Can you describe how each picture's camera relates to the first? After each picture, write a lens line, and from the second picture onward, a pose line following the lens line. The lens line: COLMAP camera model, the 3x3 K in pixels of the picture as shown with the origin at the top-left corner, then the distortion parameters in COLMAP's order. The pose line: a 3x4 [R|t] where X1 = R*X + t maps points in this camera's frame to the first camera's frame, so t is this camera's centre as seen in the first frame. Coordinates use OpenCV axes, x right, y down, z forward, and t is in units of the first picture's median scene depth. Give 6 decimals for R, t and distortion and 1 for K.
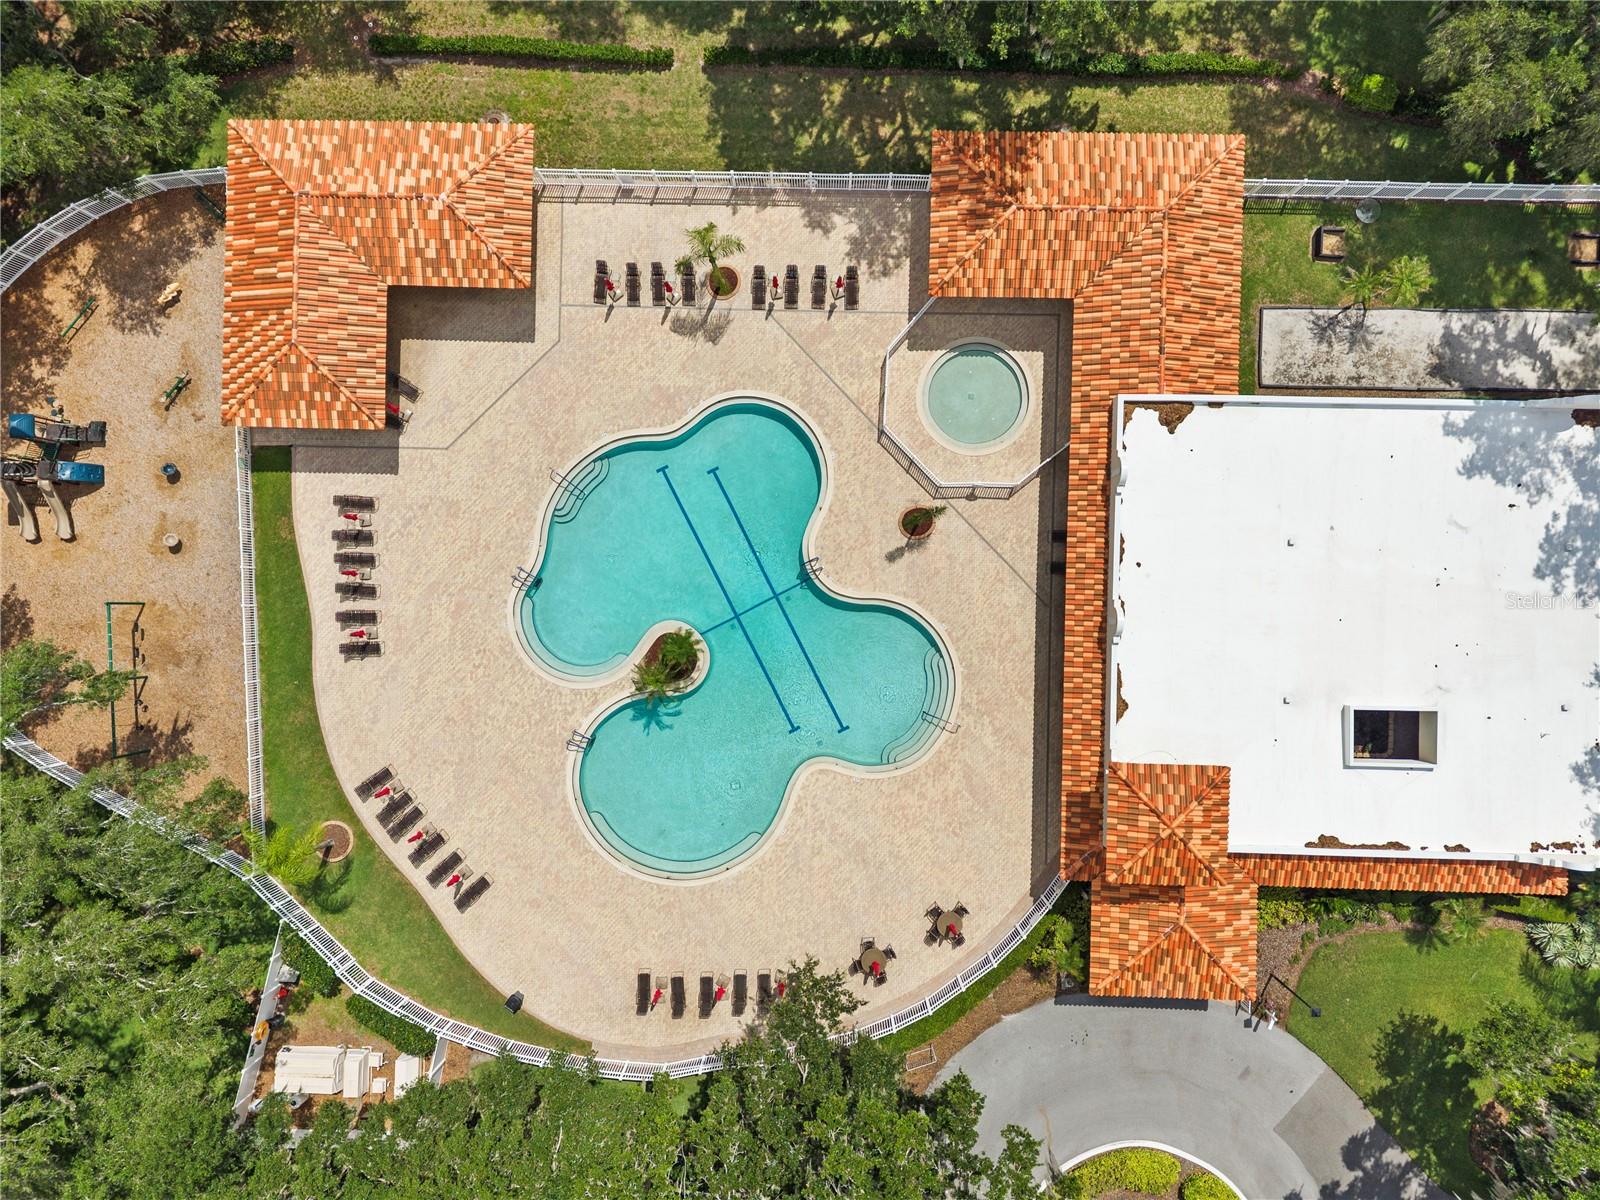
lens RADIAL K [[1080.9, 0, 800.0], [0, 1080.9, 600.0], [0, 0, 1]] dist [0.028109, -0.044489]
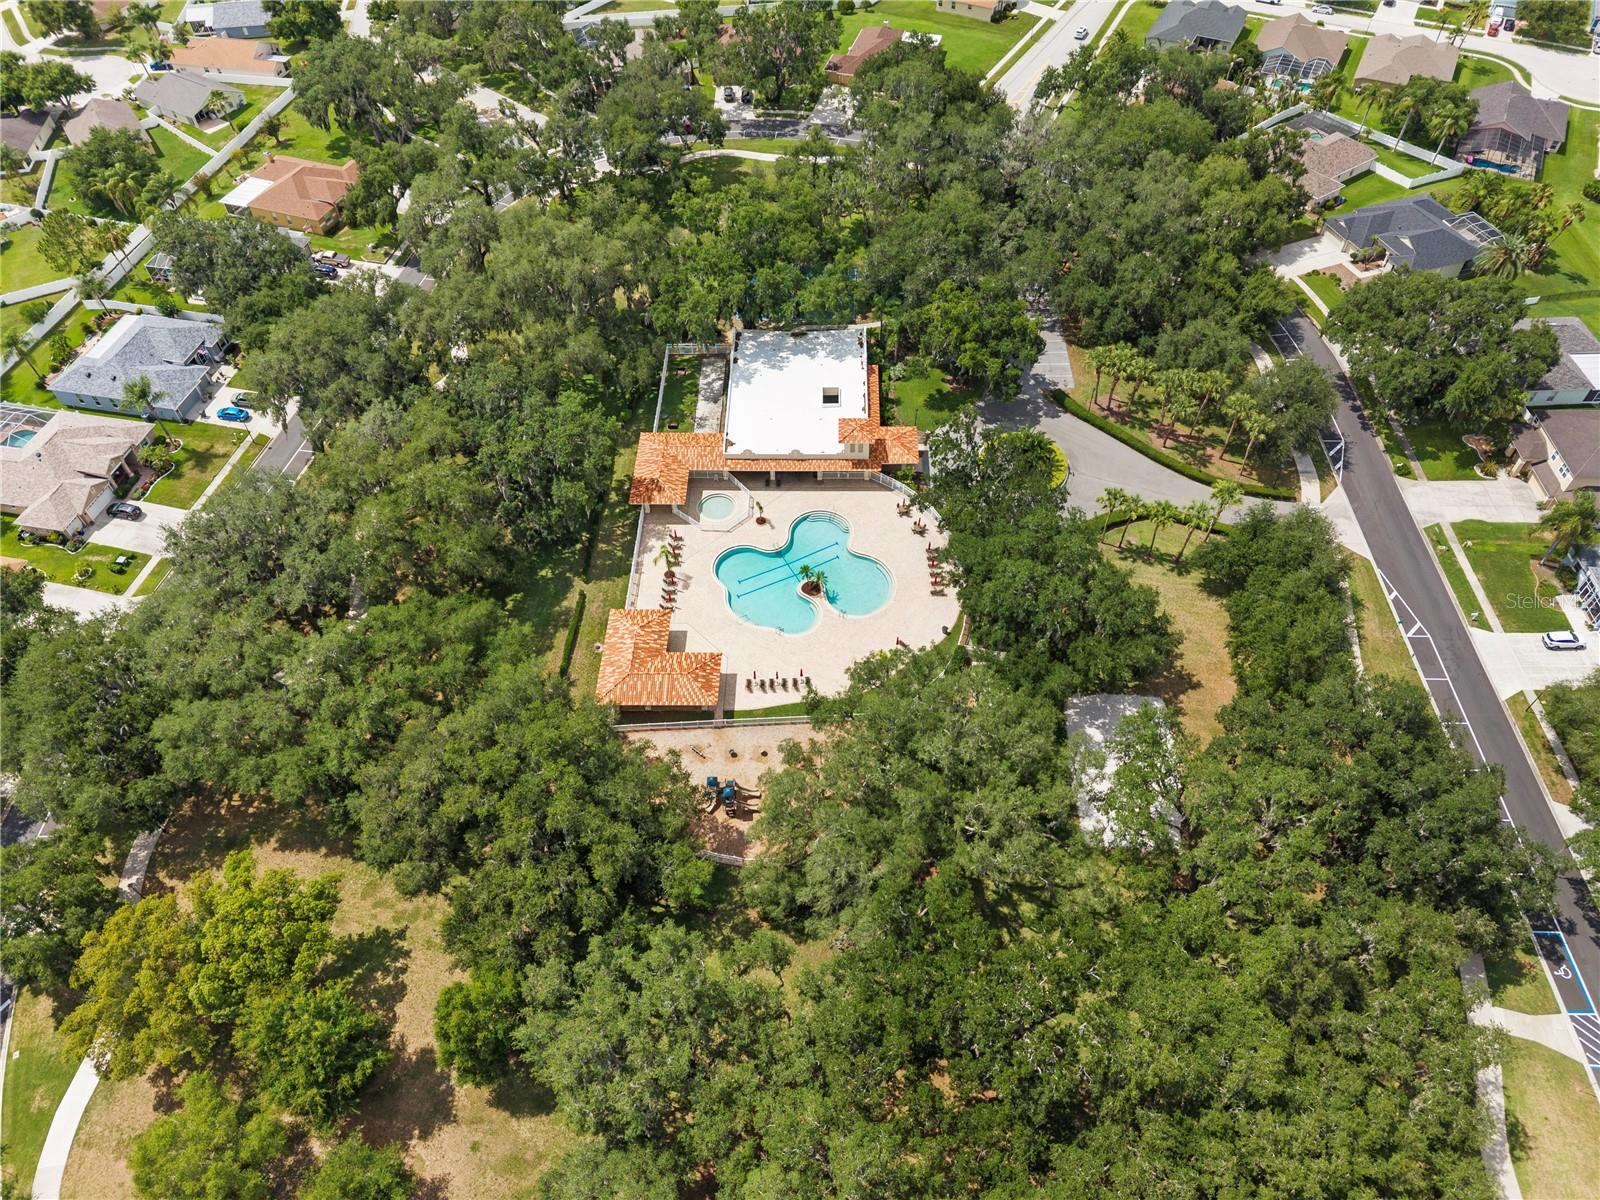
lens RADIAL K [[1090.1, 0, 816.7], [0, 1090.1, 599.0], [0, 0, 1]] dist [0.130398, -0.134783]
pose [[-0.009895, -0.757441, 0.652829, -1.888176], [0.999946, -0.009599, 0.004020, 0.057579], [0.003222, 0.652833, 0.757495, -1.005950]]
